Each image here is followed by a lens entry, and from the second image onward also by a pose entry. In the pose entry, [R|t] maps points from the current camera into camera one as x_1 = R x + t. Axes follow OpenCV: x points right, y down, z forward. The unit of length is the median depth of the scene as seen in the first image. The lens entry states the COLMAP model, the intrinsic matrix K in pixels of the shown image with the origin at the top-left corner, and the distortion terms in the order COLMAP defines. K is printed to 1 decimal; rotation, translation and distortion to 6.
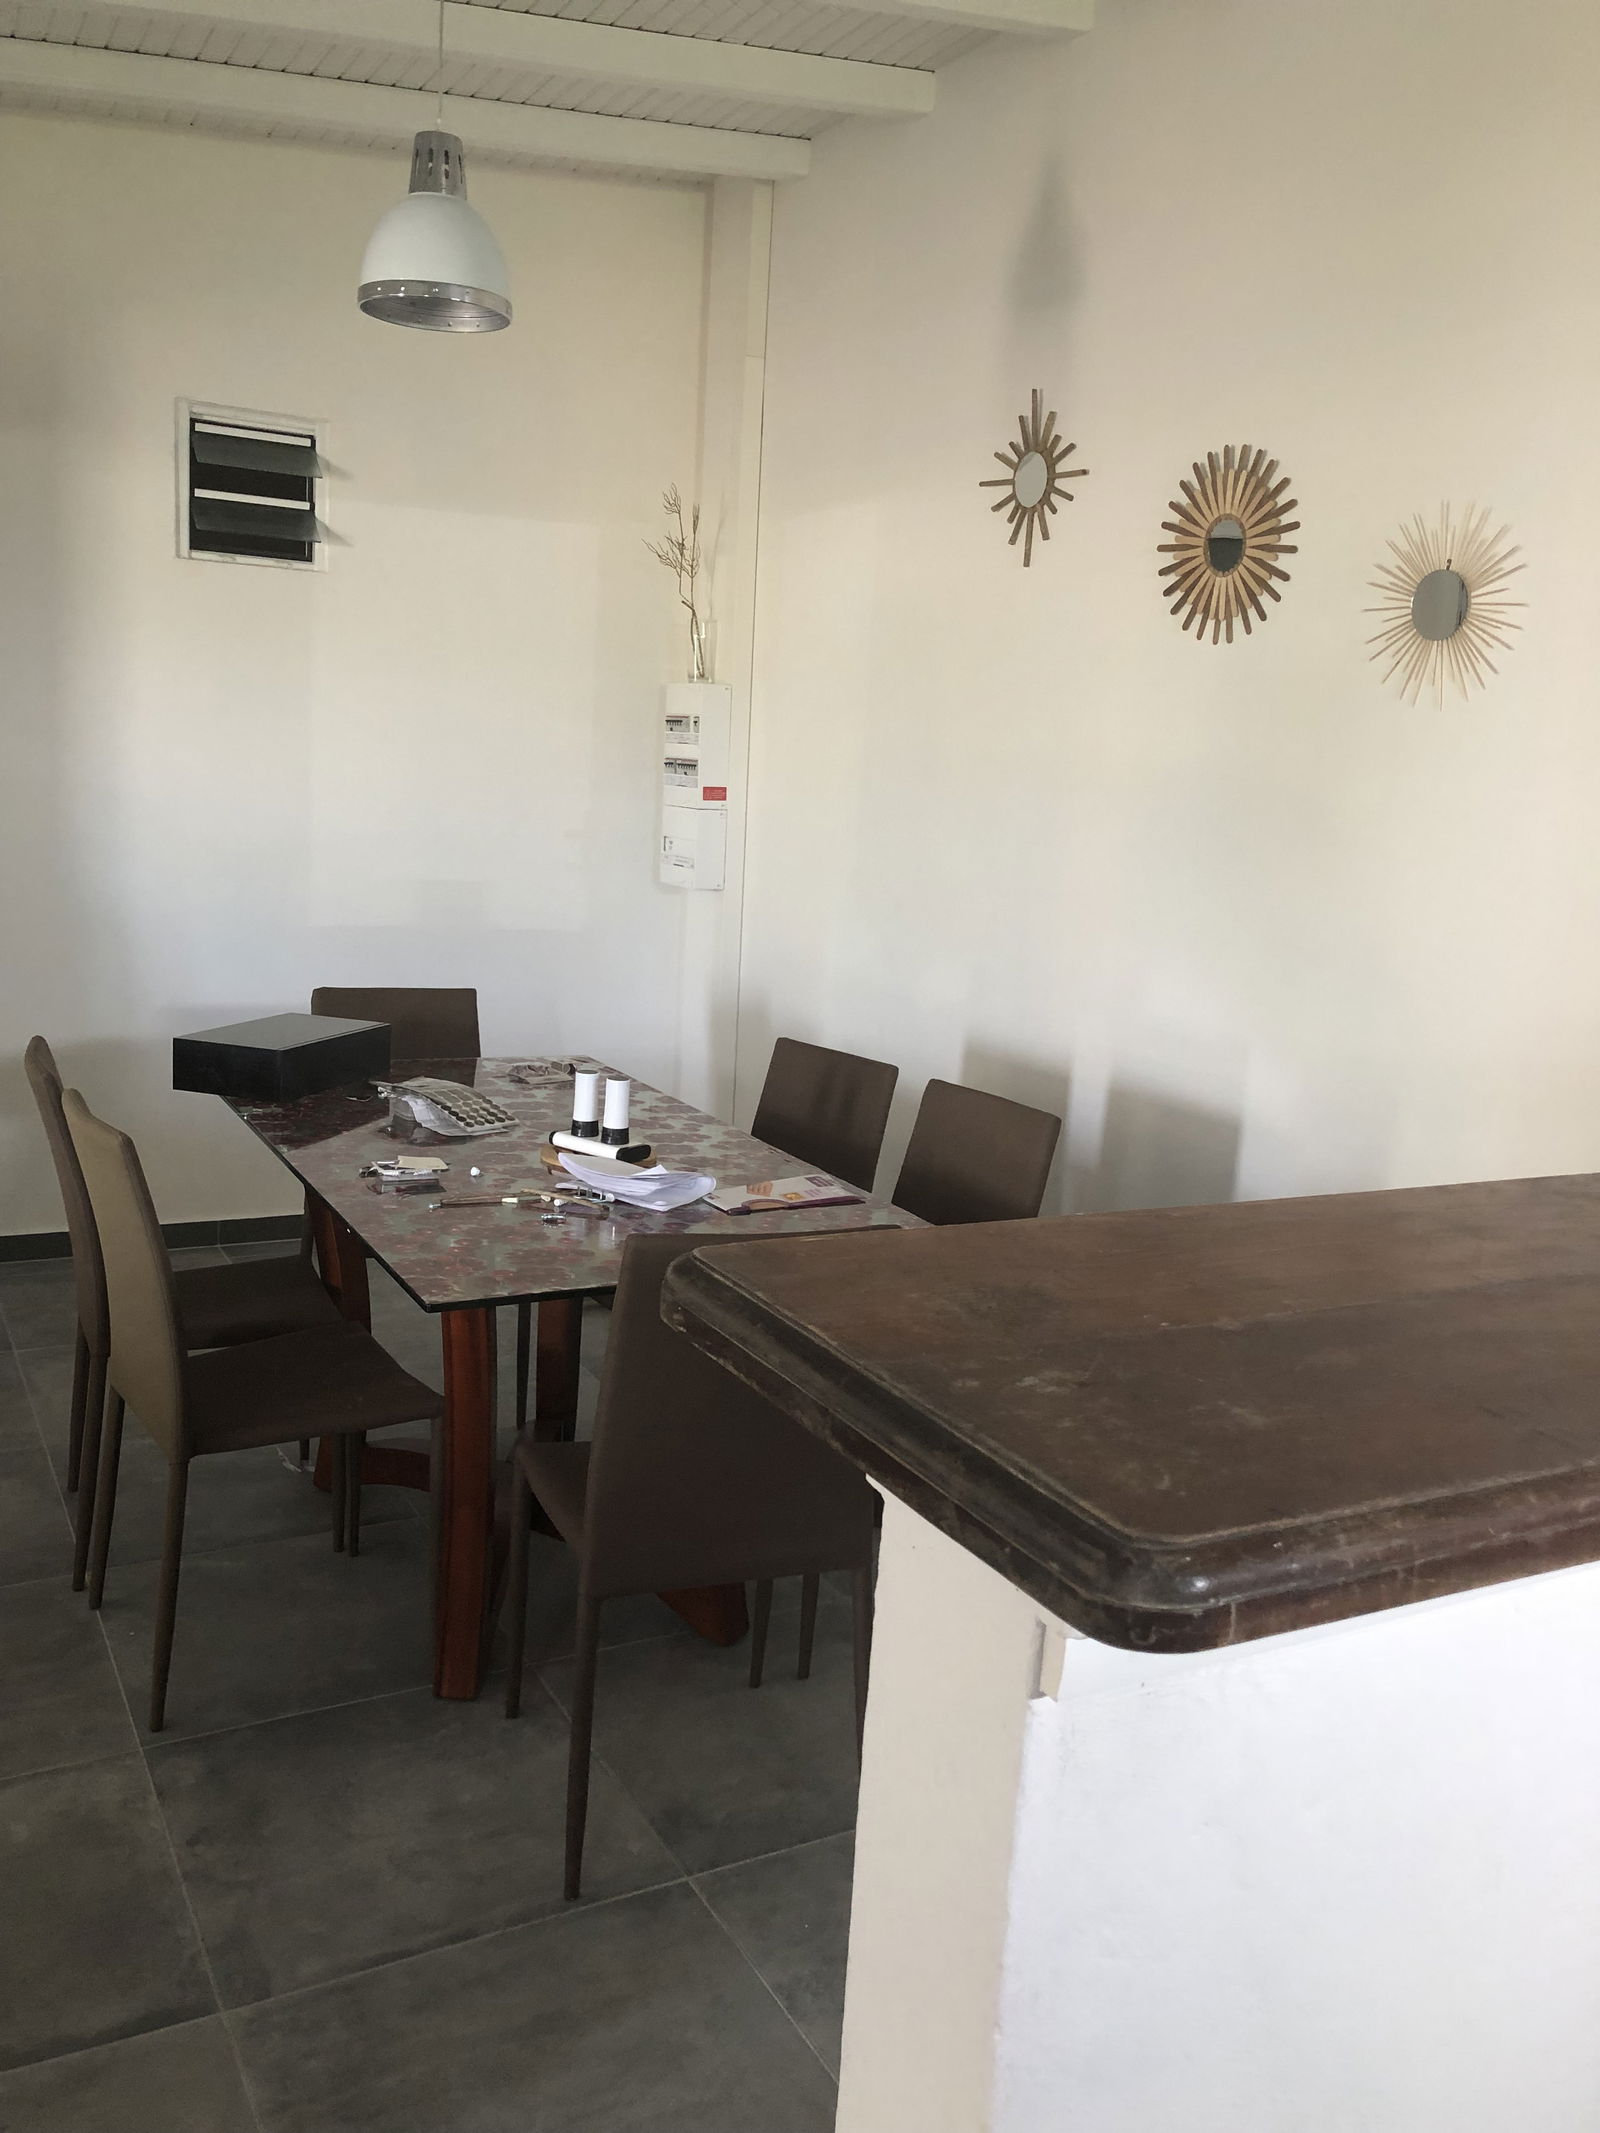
lens RADIAL K [[1737.1, 0, 800.0], [0, 1737.1, 1066.5], [0, 0, 1]] dist [0.003316, 0.083254]
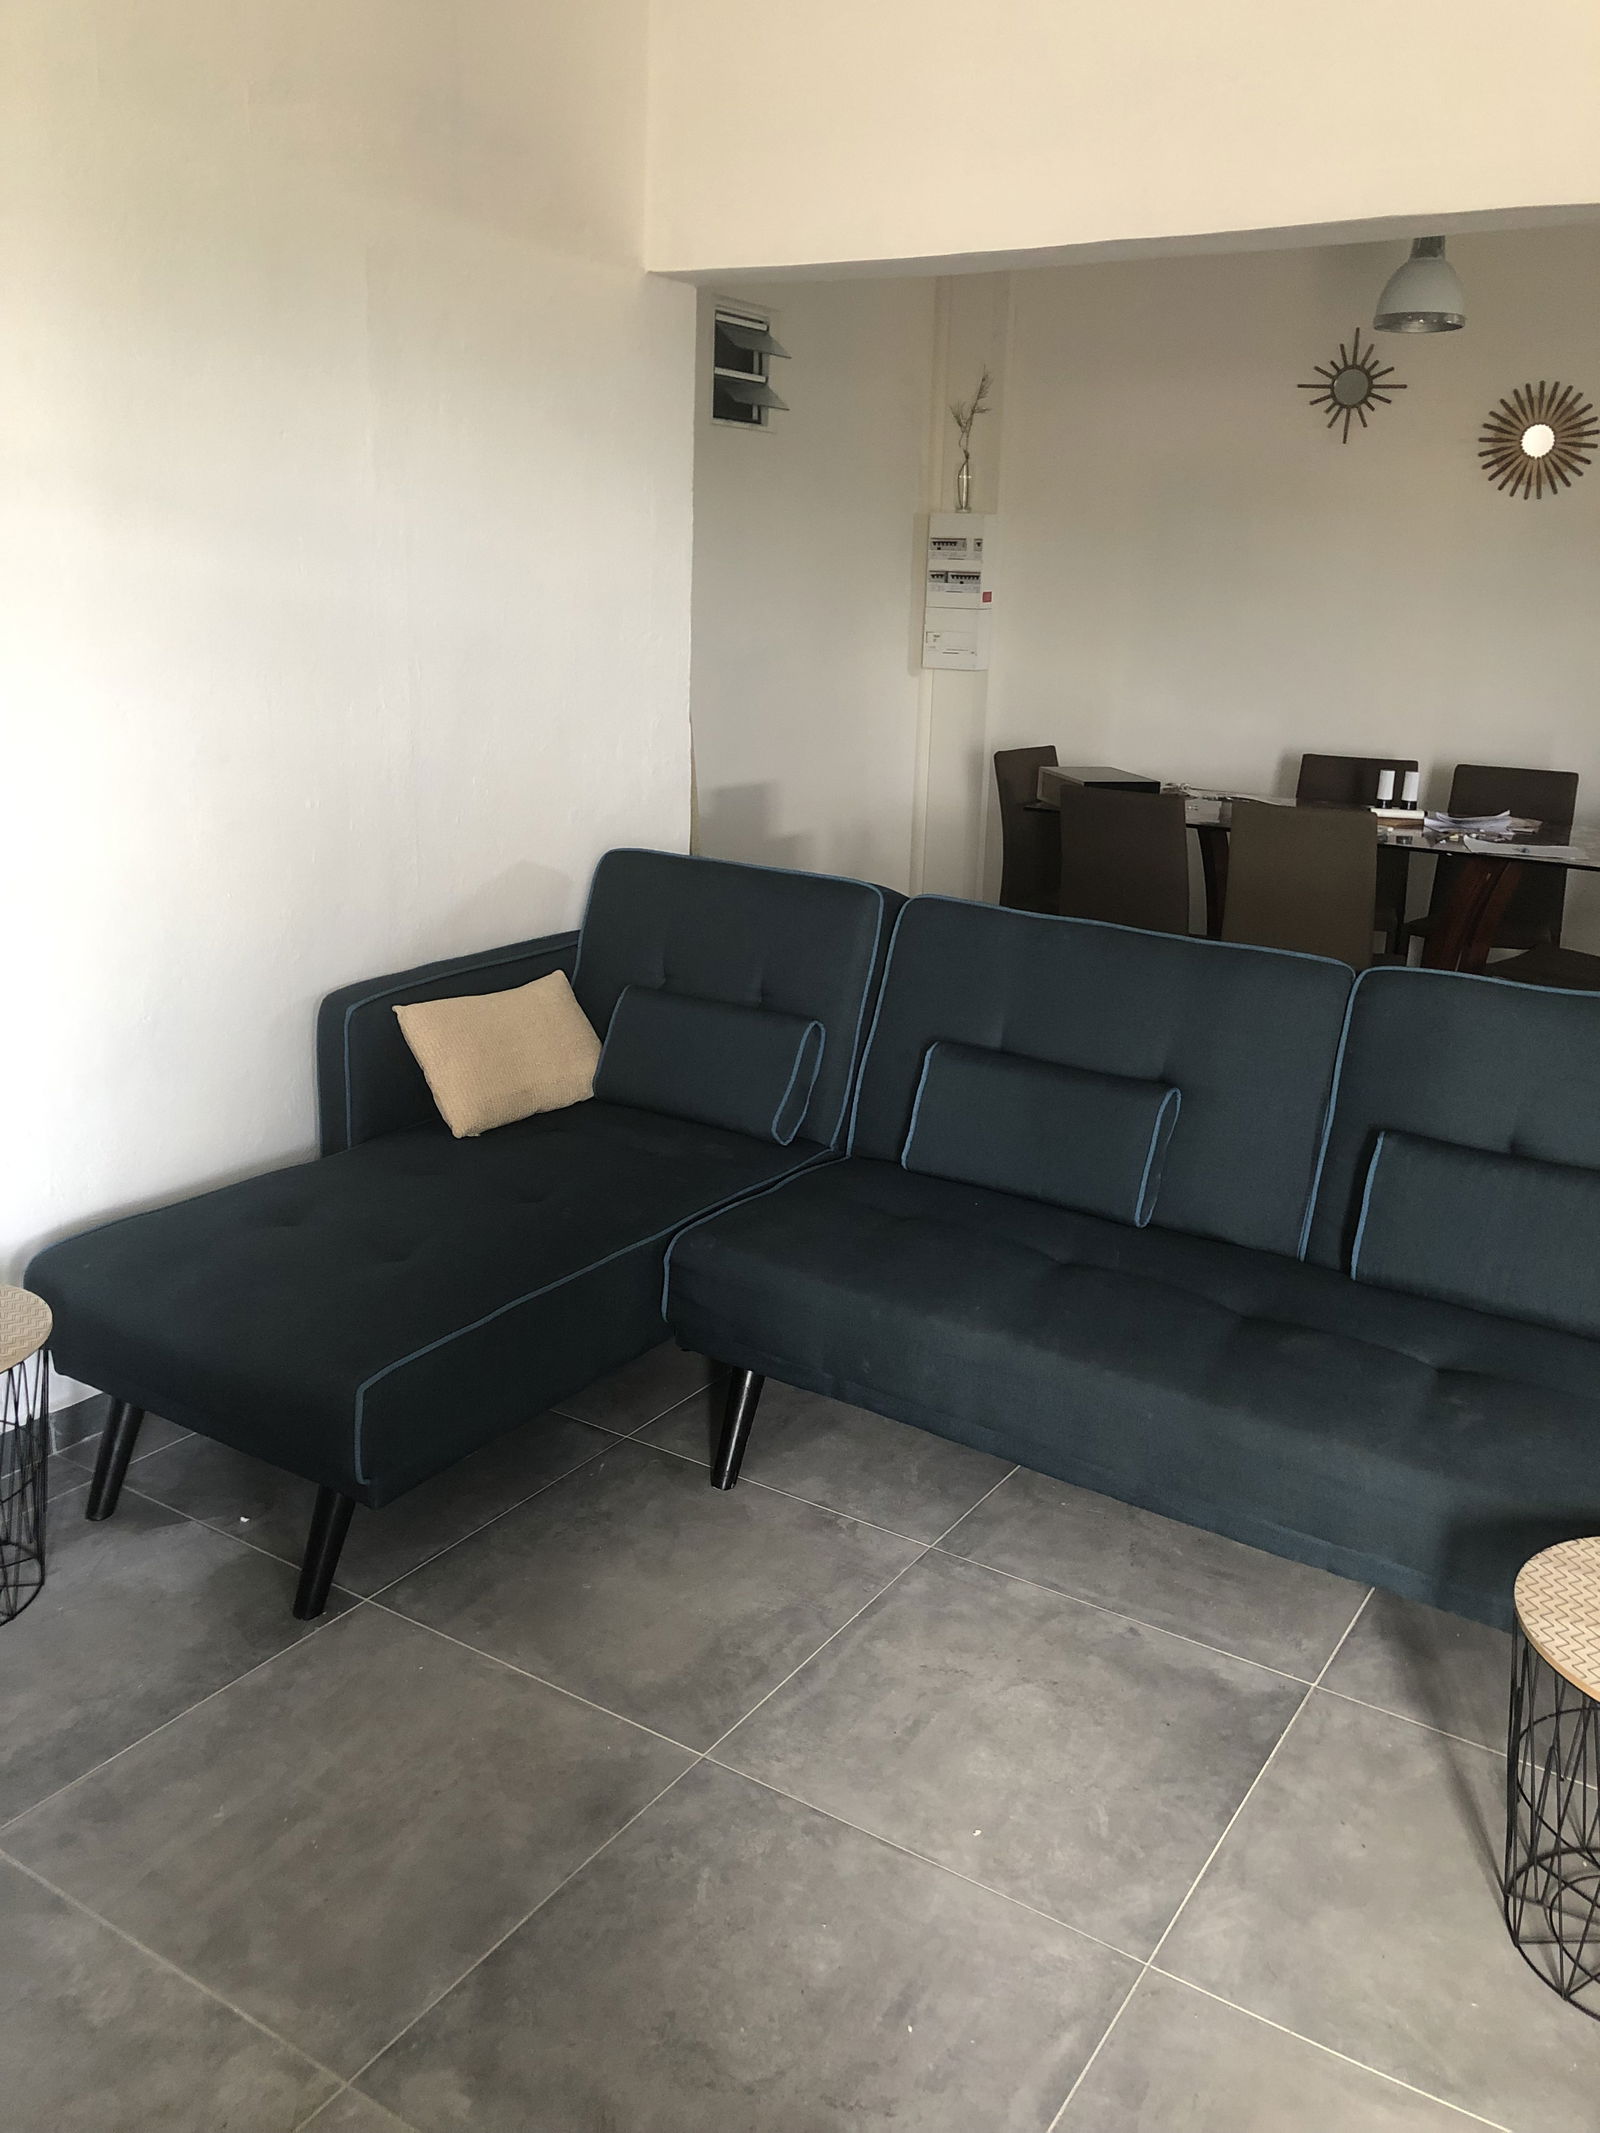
lens RADIAL K [[1737.1, 0, 800.0], [0, 1737.1, 1066.5], [0, 0, 1]] dist [0.003316, 0.083254]
pose [[0.871127, -0.166041, 0.462134, -1.139395], [0.105089, 0.982333, 0.154849, -0.028712], [-0.479681, -0.086328, 0.873186, -0.200973]]
